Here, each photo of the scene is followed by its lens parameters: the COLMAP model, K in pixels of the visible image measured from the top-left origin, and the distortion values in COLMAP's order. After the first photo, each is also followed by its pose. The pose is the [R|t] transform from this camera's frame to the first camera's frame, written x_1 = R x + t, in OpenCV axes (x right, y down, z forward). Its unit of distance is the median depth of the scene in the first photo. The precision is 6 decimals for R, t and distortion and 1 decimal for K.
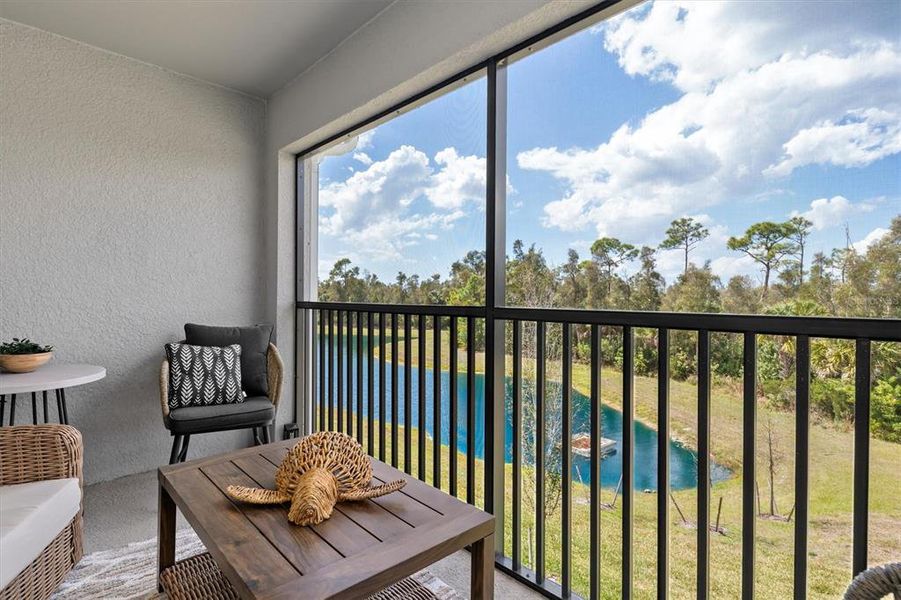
lens RADIAL K [[439.1, 0, 446.2], [0, 439.1, 297.7], [0, 0, 1]] dist [0.021001, -0.012461]
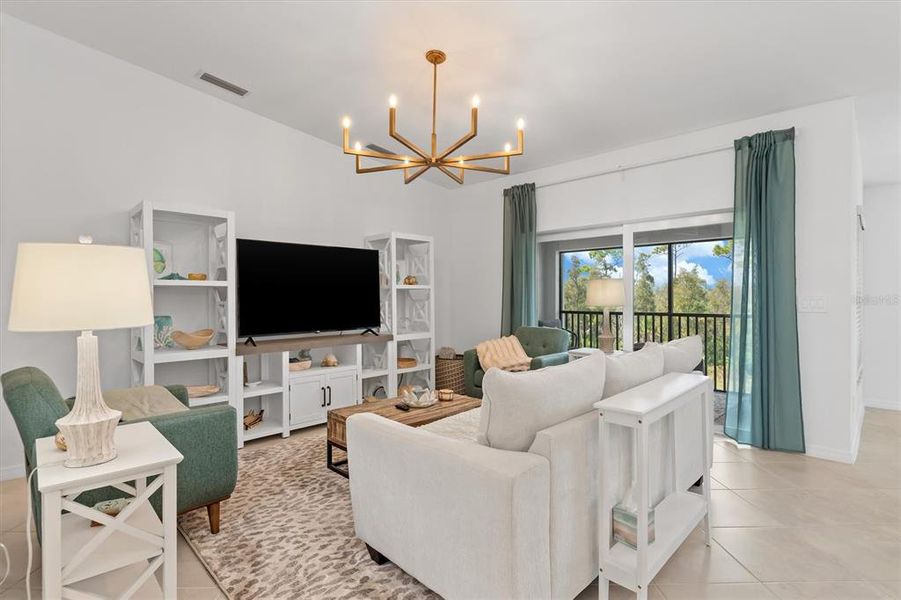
lens RADIAL K [[439.1, 0, 446.2], [0, 439.1, 297.7], [0, 0, 1]] dist [0.021001, -0.012461]
pose [[0.999642, -0.004357, 0.026412, -0.066907], [0.004388, 0.999990, -0.001113, -0.003782], [-0.026407, 0.001228, 0.999651, -0.089689]]
